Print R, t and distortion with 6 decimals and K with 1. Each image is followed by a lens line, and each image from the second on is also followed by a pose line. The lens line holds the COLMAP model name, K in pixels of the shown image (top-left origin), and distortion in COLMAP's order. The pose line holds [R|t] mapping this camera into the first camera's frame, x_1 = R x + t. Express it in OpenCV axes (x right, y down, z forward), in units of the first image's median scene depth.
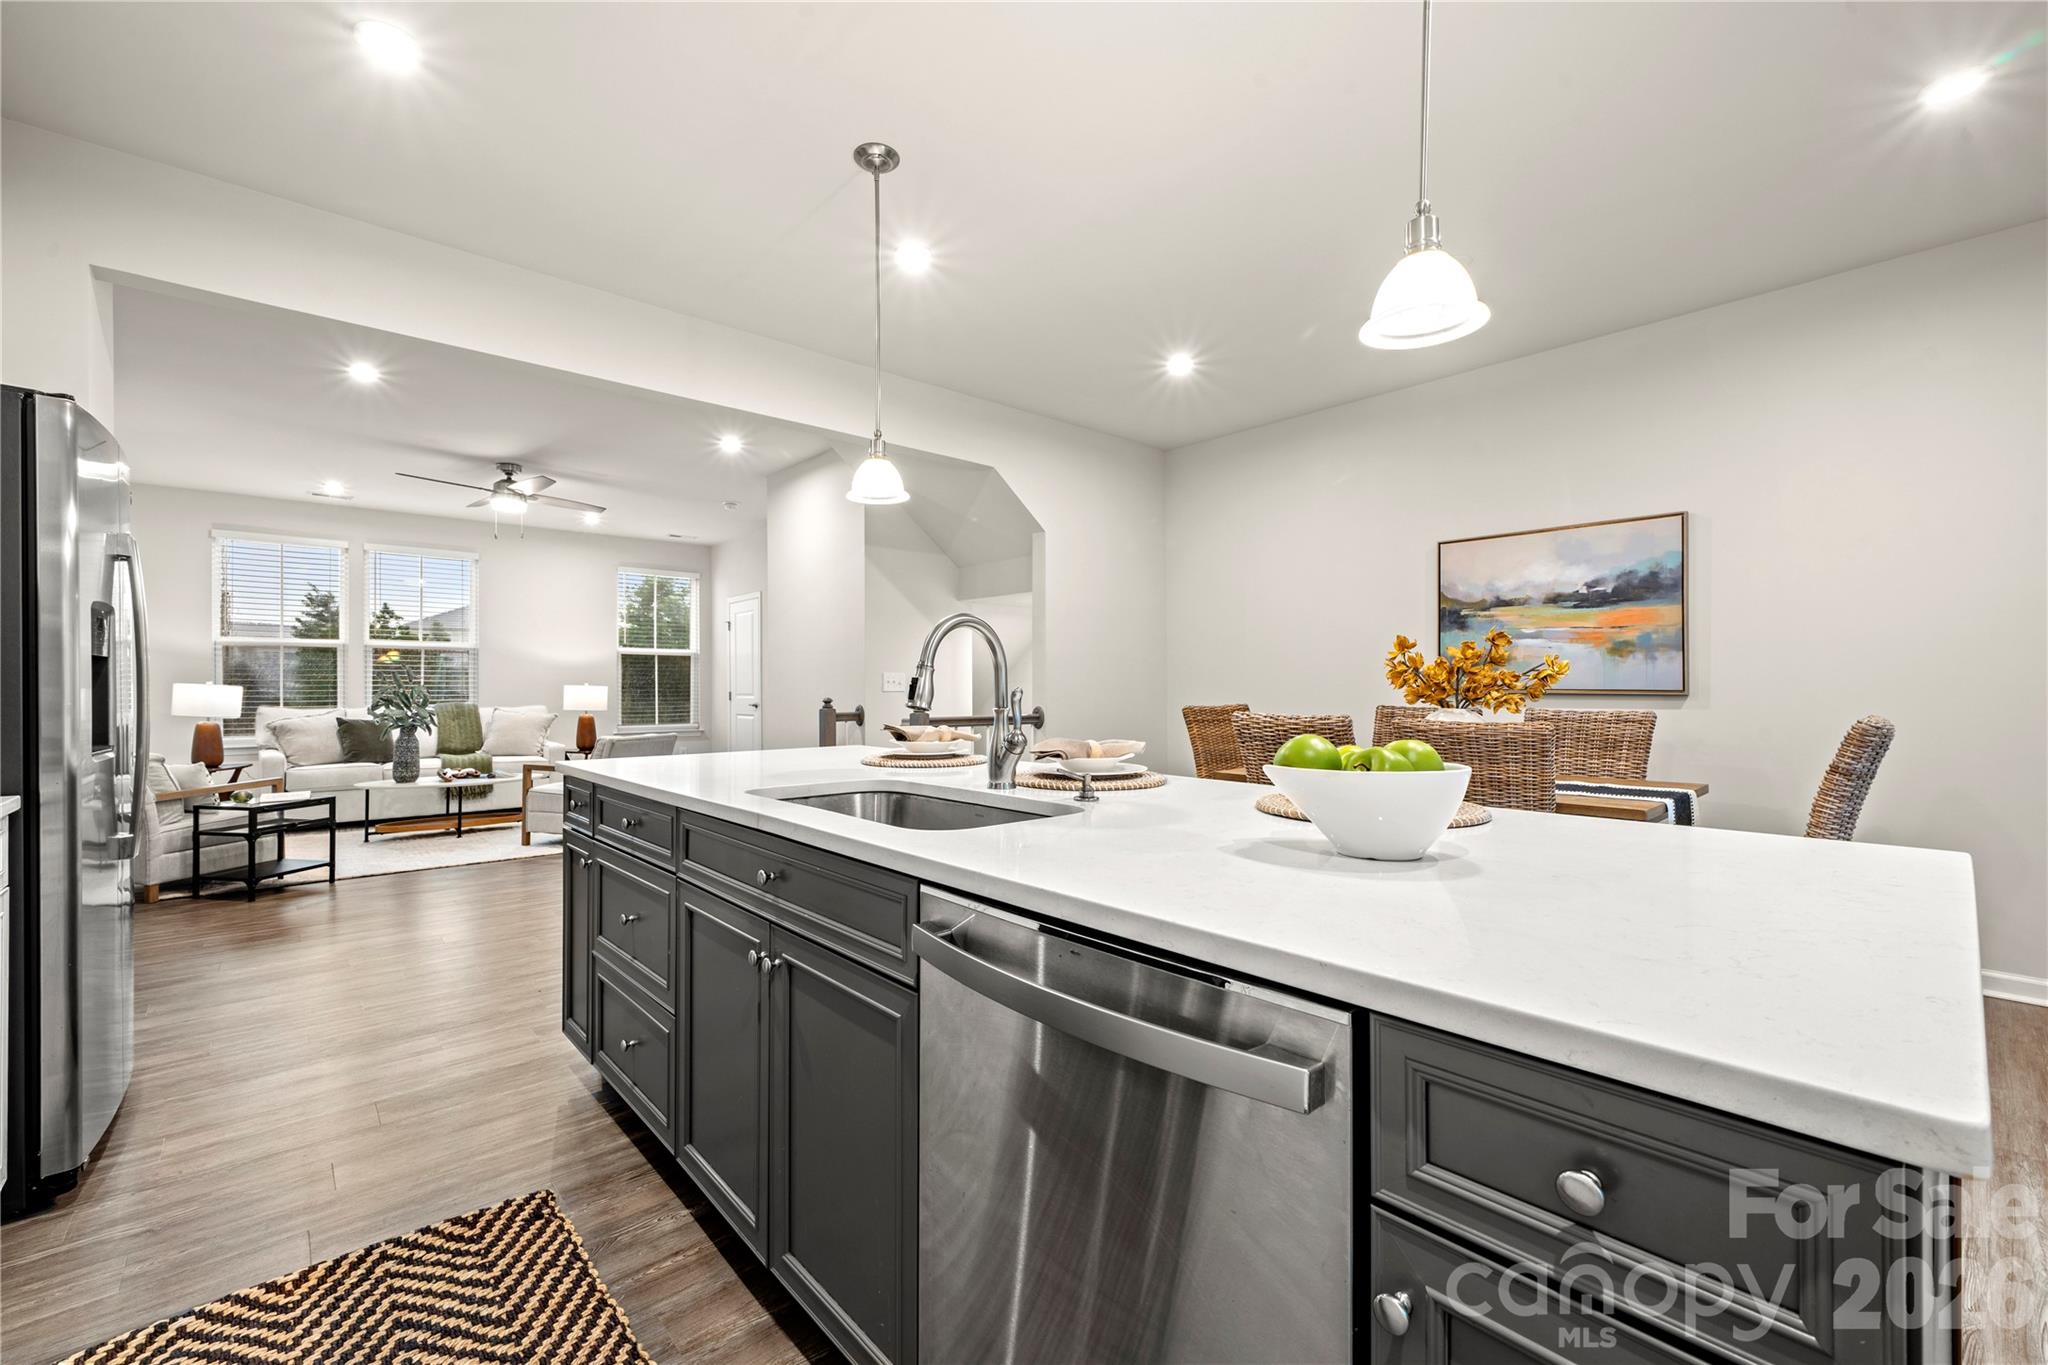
lens RADIAL K [[839.3, 0, 1018.2], [0, 839.3, 689.9], [0, 0, 1]] dist [-0.005783, 0.000497]
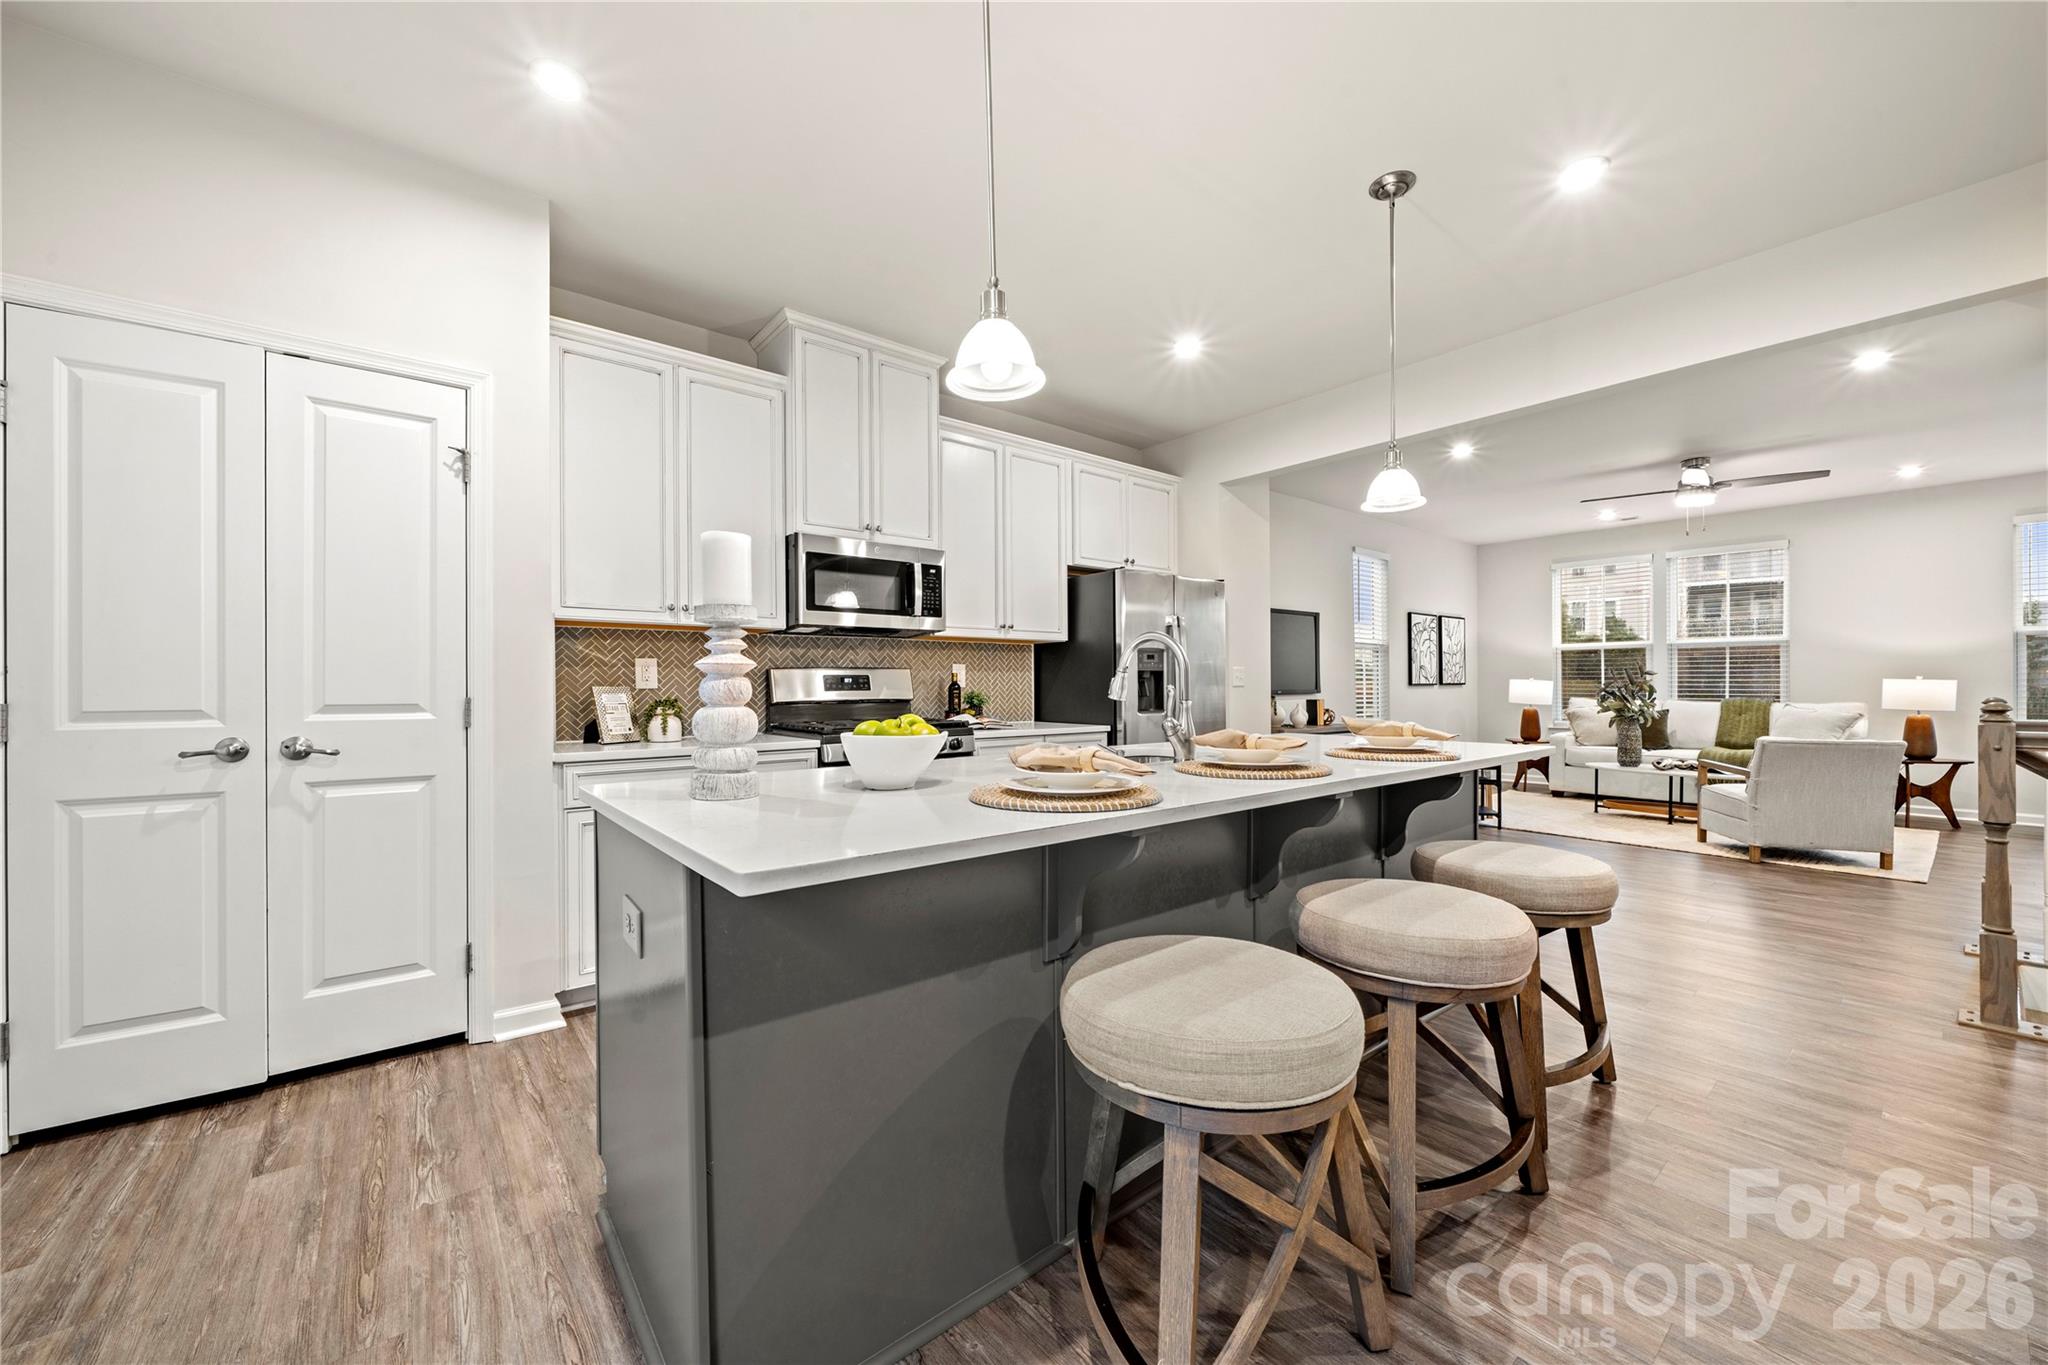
lens RADIAL K [[767.4, 0, 1019.1], [0, 767.4, 680.0], [0, 0, 1]] dist [-0.006425, 0.000021]
pose [[-0.055220, -0.005852, -0.998457, 0.482374], [0.000777, 0.999982, -0.005904, -0.000815], [0.998474, -0.001102, -0.055214, 0.335590]]
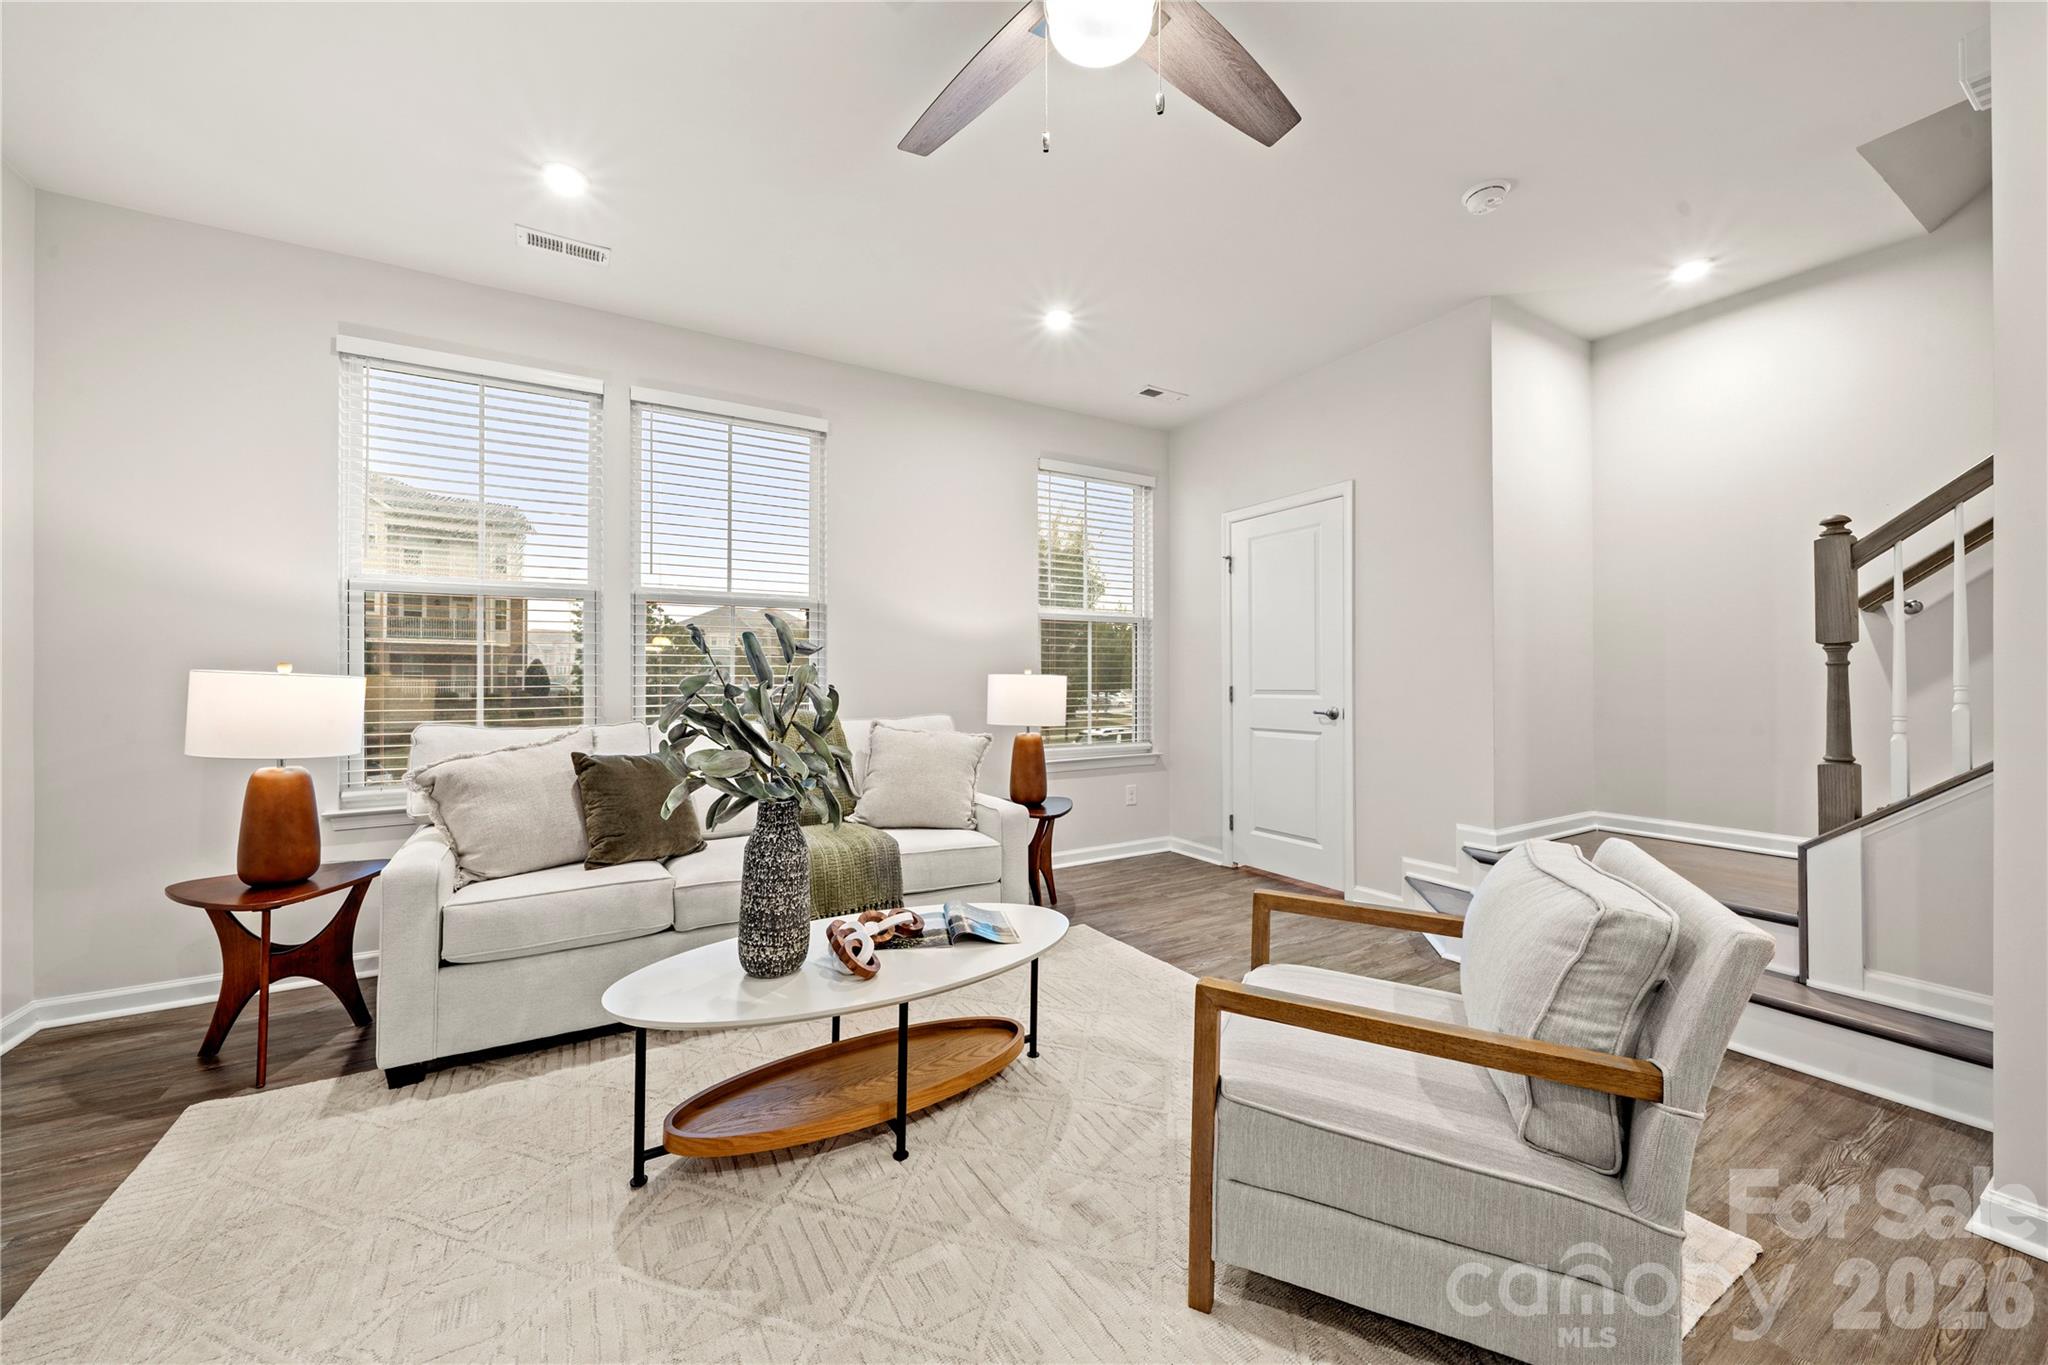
lens RADIAL K [[757.8, 0, 1021.0], [0, 757.8, 679.1], [0, 0, 1]] dist [-0.008294, -0.000051]
pose [[0.981605, -0.003028, -0.190901, -0.815462], [0.002338, 0.999990, -0.003839, -0.001659], [0.190911, 0.003323, 0.981602, 1.046034]]
